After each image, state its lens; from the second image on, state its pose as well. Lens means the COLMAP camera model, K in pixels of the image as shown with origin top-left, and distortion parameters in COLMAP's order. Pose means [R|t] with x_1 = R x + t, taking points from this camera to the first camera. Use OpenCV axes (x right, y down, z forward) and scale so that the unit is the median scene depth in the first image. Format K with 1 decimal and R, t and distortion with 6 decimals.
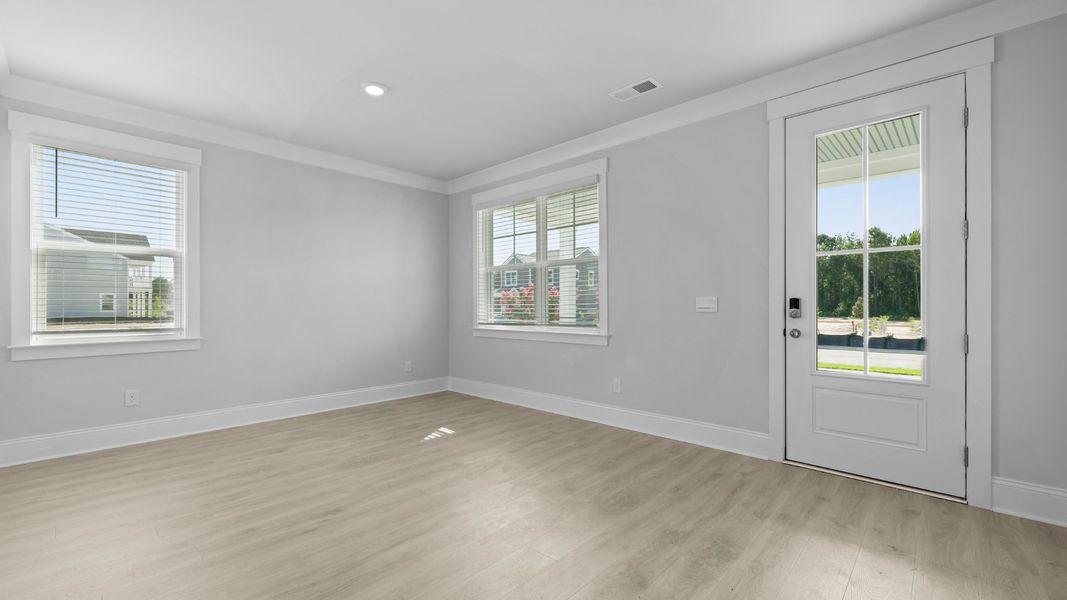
lens RADIAL K [[461.0, 0, 556.2], [0, 461.0, 304.8], [0, 0, 1]] dist [0.001578, 0.000165]
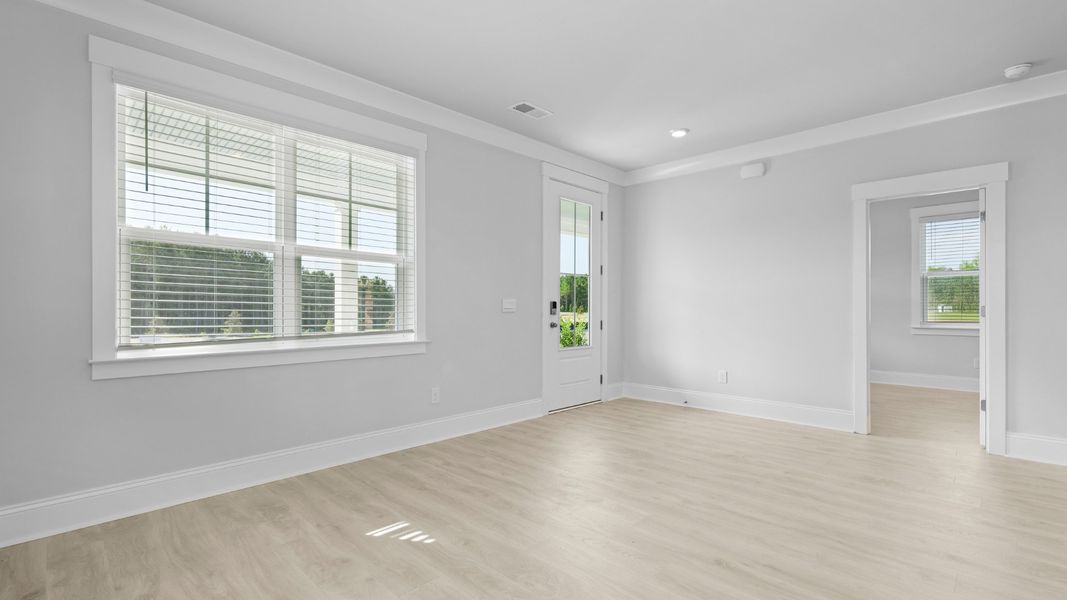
lens RADIAL K [[461.0, 0, 556.2], [0, 461.0, 304.8], [0, 0, 1]] dist [0.001578, 0.000165]
pose [[0.020010, 0.002037, 0.999798, -0.814777], [-0.004326, 0.999989, -0.001951, -0.000256], [-0.999790, -0.004286, 0.020019, 0.804957]]
